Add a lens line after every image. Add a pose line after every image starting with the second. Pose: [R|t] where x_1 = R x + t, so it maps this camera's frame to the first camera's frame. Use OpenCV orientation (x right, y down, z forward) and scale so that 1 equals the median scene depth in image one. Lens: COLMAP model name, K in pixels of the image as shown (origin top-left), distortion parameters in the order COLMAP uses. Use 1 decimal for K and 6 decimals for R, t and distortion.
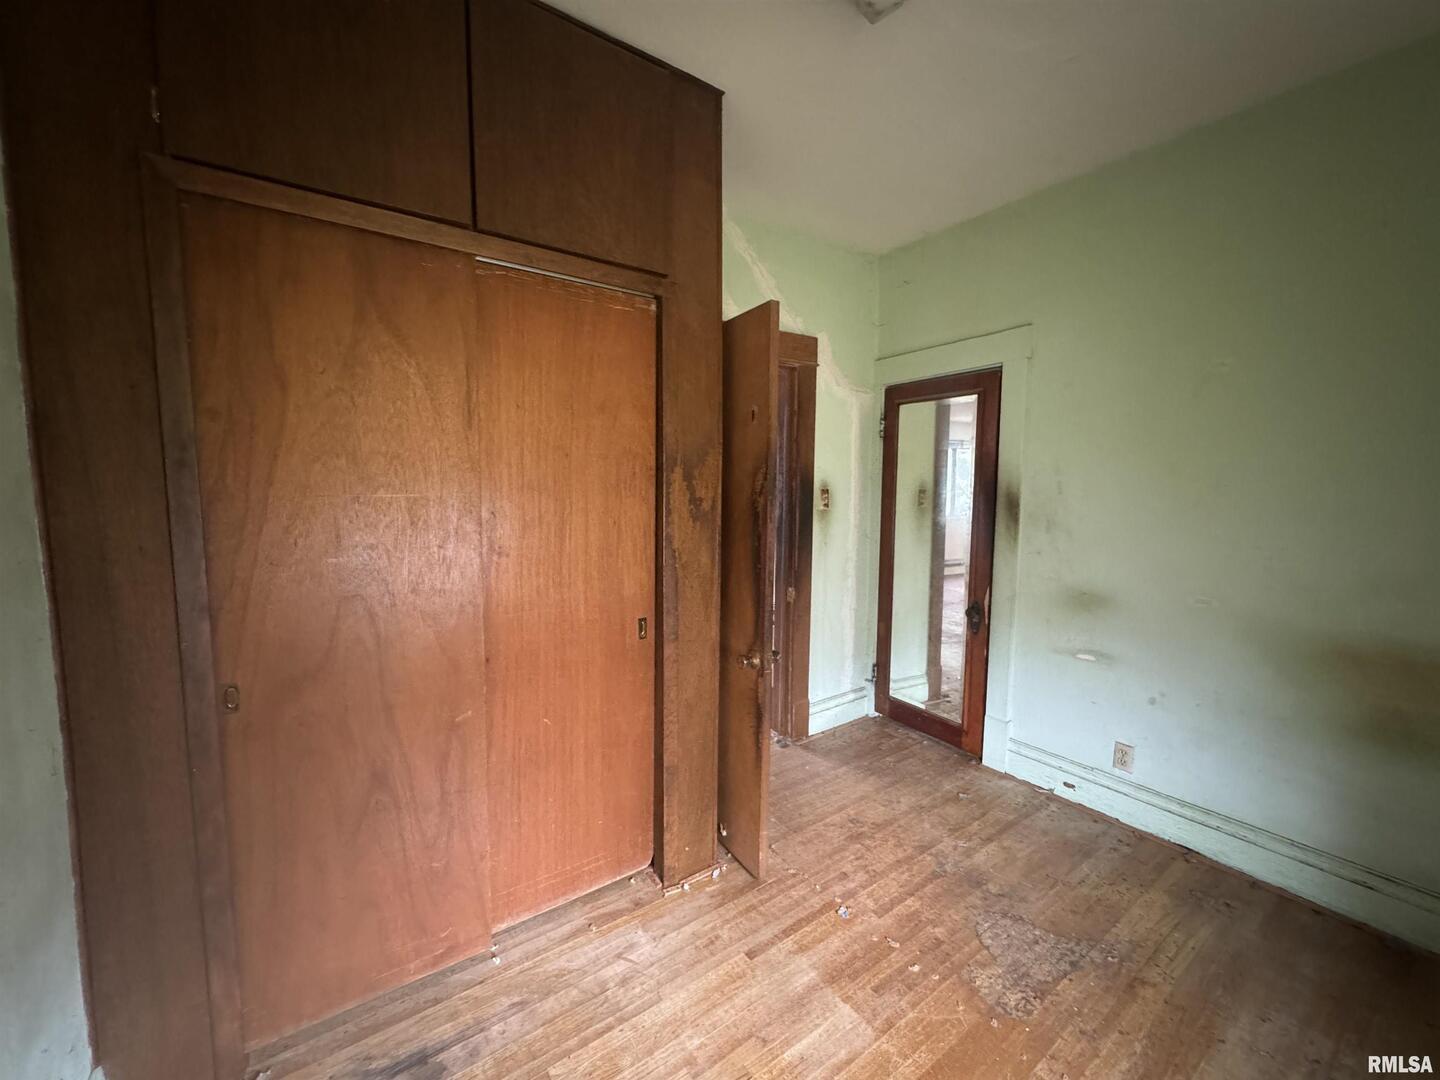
lens RADIAL K [[576.8, 0, 718.8], [0, 576.8, 538.8], [0, 0, 1]] dist [-0.003313, 0.000428]
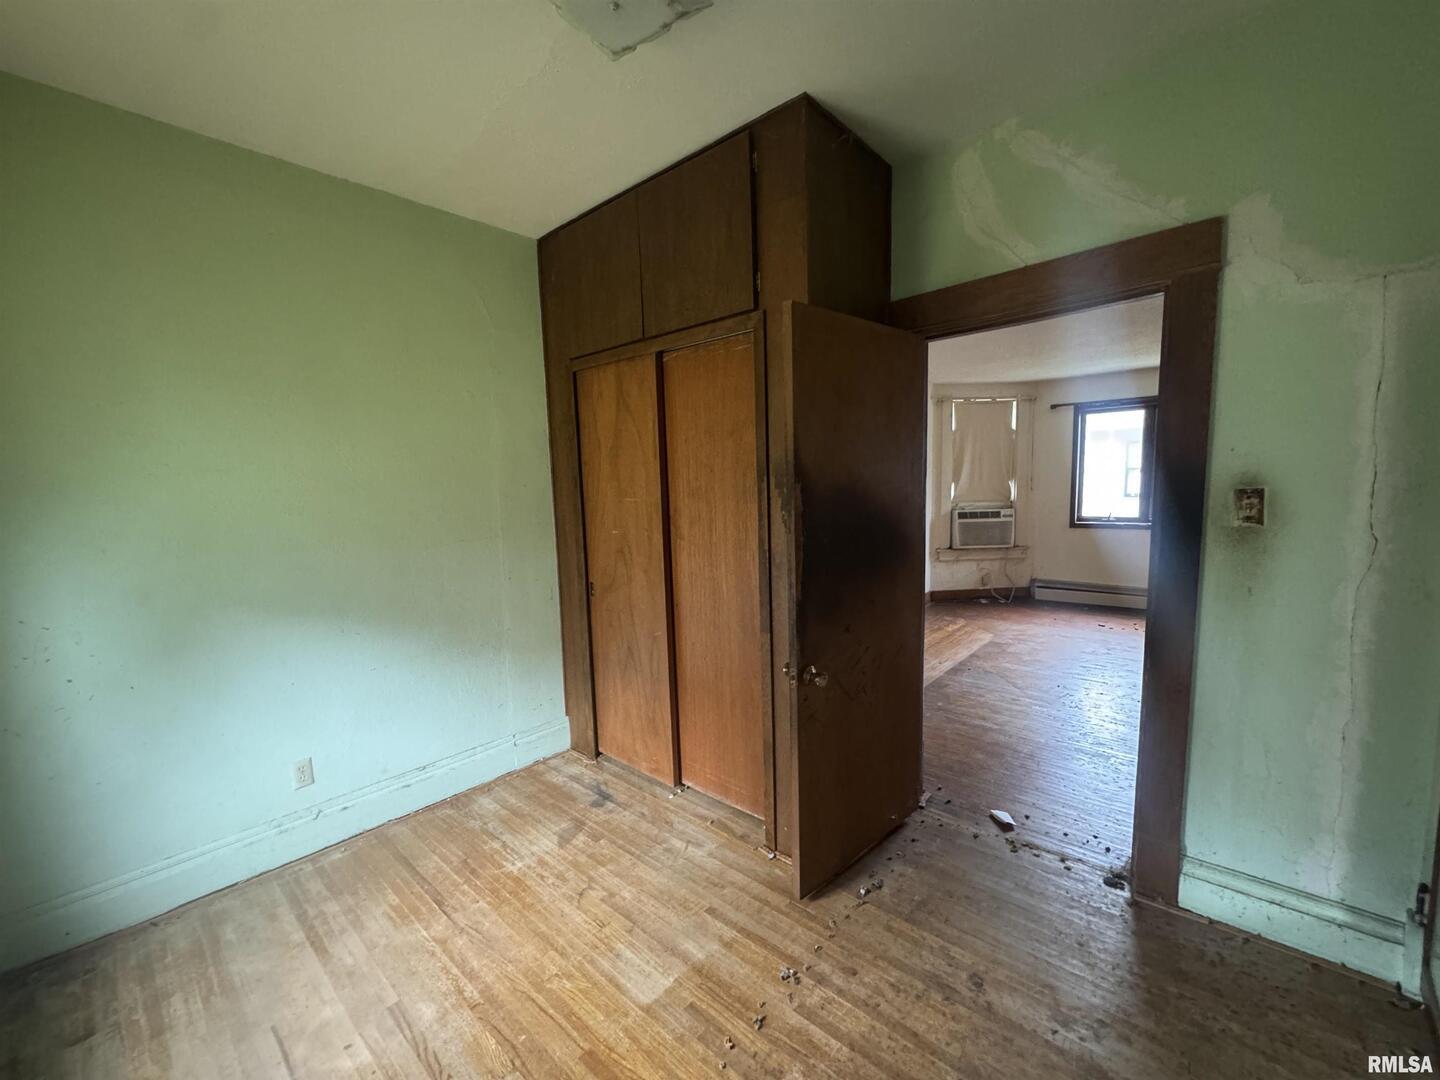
lens RADIAL K [[580.2, 0, 720.0], [0, 580.2, 540.0], [0, 0, 1]] dist [-0.002339, 0.000617]
pose [[0.227291, 0.094915, -0.969190, 1.017203], [-0.060051, 0.994711, 0.083331, -0.092303], [0.971974, 0.039260, 0.231789, 0.673395]]
